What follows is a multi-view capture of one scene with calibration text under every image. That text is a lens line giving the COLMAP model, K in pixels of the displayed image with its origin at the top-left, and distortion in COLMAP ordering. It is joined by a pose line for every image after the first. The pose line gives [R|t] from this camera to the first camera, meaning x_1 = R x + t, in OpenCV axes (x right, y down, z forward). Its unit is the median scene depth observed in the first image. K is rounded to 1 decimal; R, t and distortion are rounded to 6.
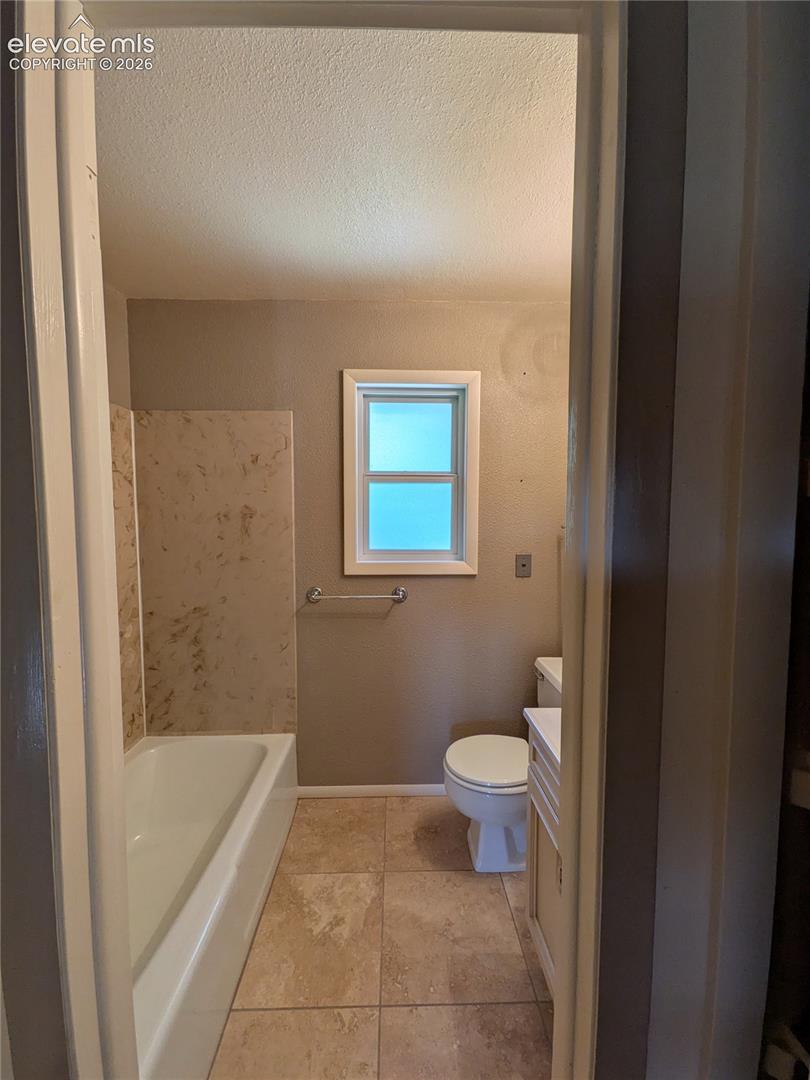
lens RADIAL K [[431.0, 0, 404.4], [0, 431.0, 539.8], [0, 0, 1]] dist [0.001236, 0.000103]
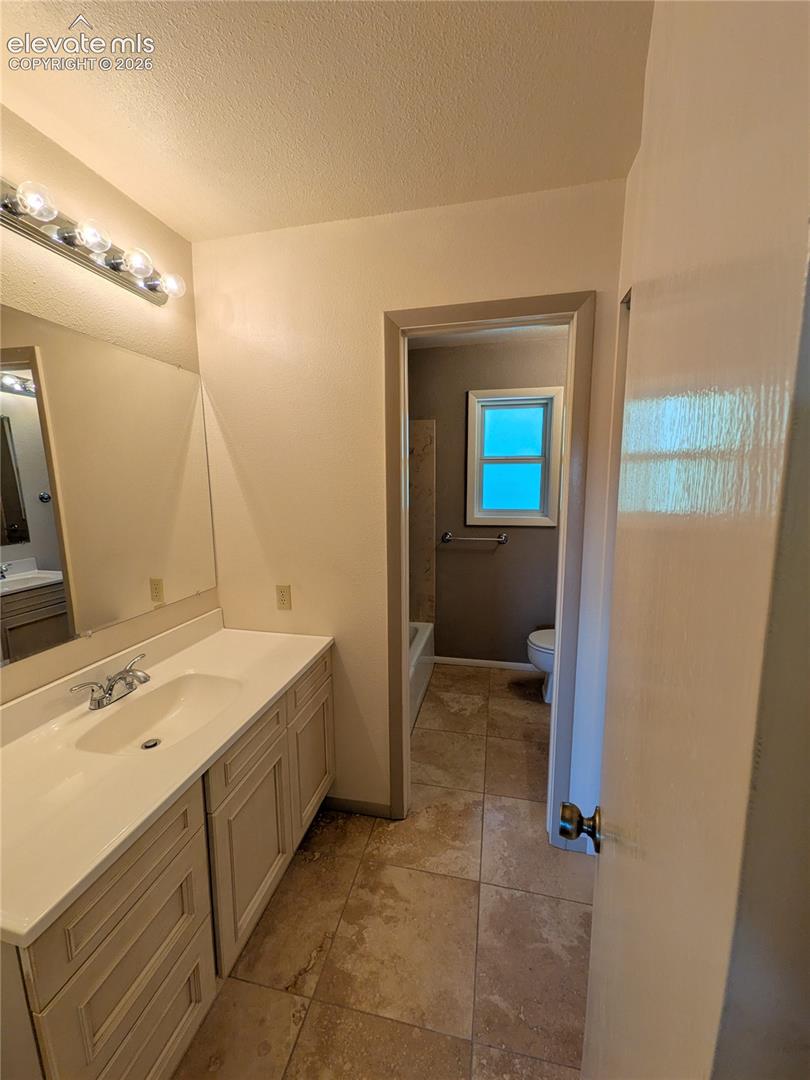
lens RADIAL K [[431.0, 0, 404.6], [0, 431.0, 541.6], [0, 0, 1]] dist [0.001236, 0.000103]
pose [[0.971167, 0.026586, -0.236915, 0.014383], [-0.007220, 0.996587, 0.082235, 0.015391], [0.238292, -0.078154, 0.968044, -0.572390]]
